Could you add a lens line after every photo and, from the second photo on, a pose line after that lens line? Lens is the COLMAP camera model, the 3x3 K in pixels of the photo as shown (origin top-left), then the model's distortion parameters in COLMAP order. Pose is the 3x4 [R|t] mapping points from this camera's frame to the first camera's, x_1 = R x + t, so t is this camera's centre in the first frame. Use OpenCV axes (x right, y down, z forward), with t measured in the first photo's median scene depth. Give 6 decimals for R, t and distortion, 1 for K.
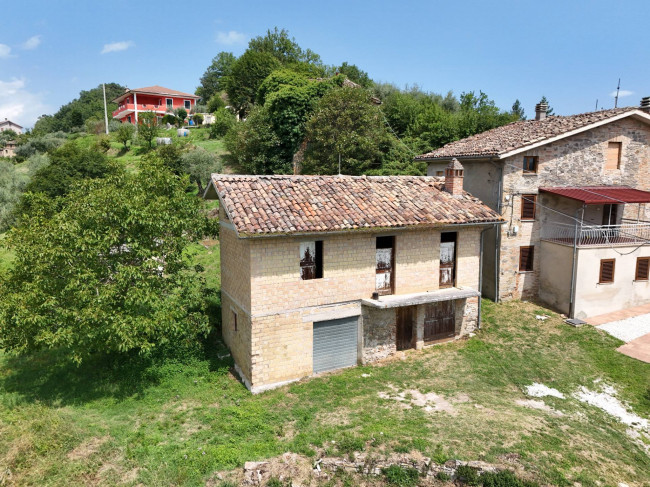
lens RADIAL K [[478.1, 0, 325.0], [0, 478.1, 243.5], [0, 0, 1]] dist [0.069370, -0.067528]
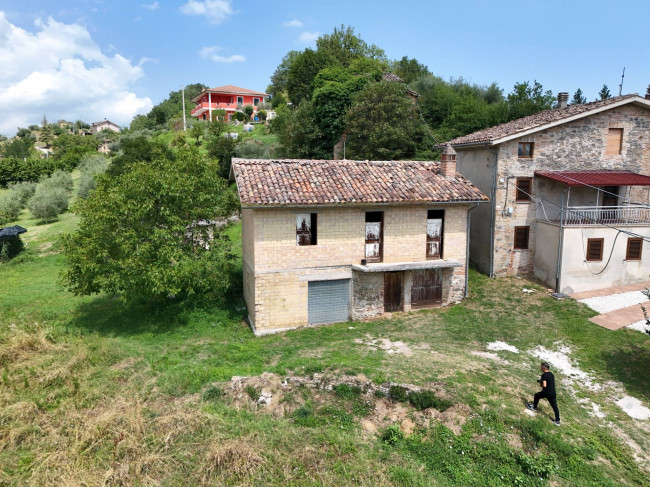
lens RADIAL K [[478.1, 0, 325.0], [0, 478.1, 243.5], [0, 0, 1]] dist [0.069370, -0.067528]
pose [[0.987662, 0.024039, -0.154744, 0.174375], [-0.022568, 0.999682, 0.011260, 0.048187], [0.154965, -0.007629, 0.987891, -0.153443]]
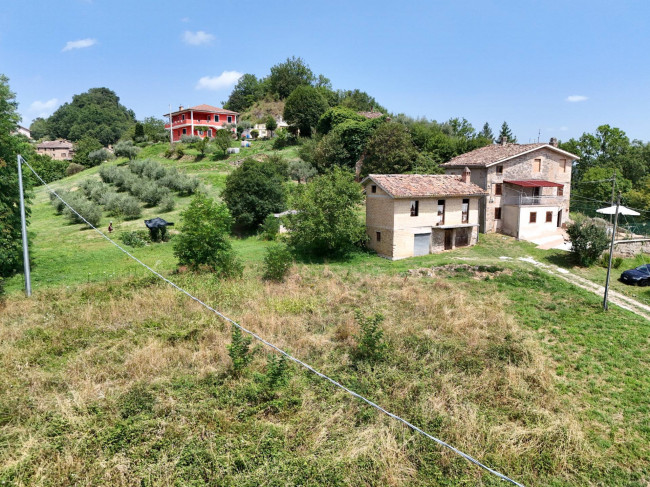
lens RADIAL K [[478.1, 0, 325.0], [0, 478.1, 243.5], [0, 0, 1]] dist [0.069370, -0.067528]
pose [[0.997885, -0.008587, 0.064432, -0.562764], [0.008725, 0.999960, -0.001861, 0.187060], [-0.064413, 0.002419, 0.997920, -1.253603]]
